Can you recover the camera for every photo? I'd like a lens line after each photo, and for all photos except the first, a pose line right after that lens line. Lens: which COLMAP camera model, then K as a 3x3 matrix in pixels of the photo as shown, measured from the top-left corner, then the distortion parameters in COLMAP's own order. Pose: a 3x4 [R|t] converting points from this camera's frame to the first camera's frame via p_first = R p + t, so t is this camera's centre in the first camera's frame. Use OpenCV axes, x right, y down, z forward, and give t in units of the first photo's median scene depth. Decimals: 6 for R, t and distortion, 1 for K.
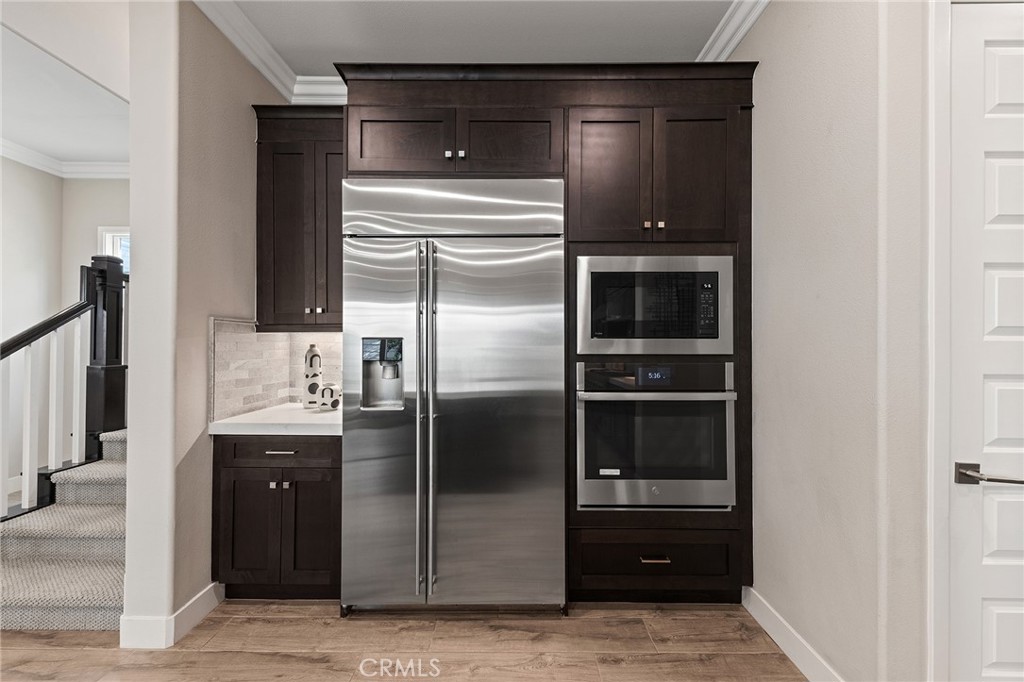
lens RADIAL K [[356.0, 0, 505.7], [0, 356.0, 342.6], [0, 0, 1]] dist [0.003094, 0.000137]
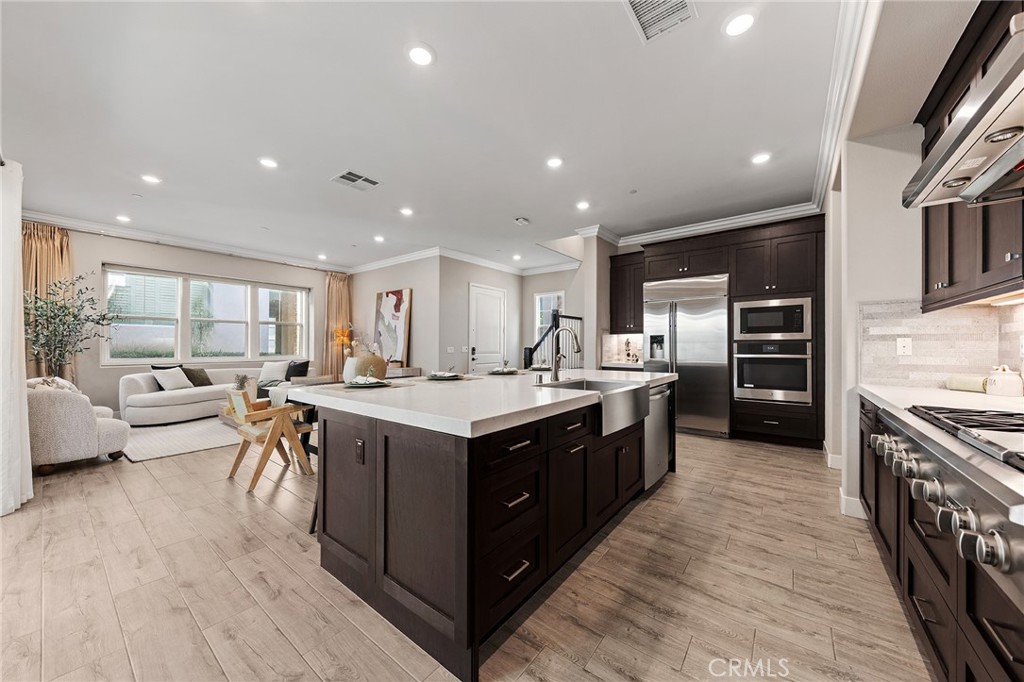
lens RADIAL K [[356.0, 0, 510.3], [0, 356.0, 346.3], [0, 0, 1]] dist [0.003094, 0.000137]
pose [[0.783738, -0.002702, -0.621086, 0.535425], [0.006676, 0.999969, 0.004074, 0.057103], [0.621056, -0.007340, 0.783732, -2.065157]]
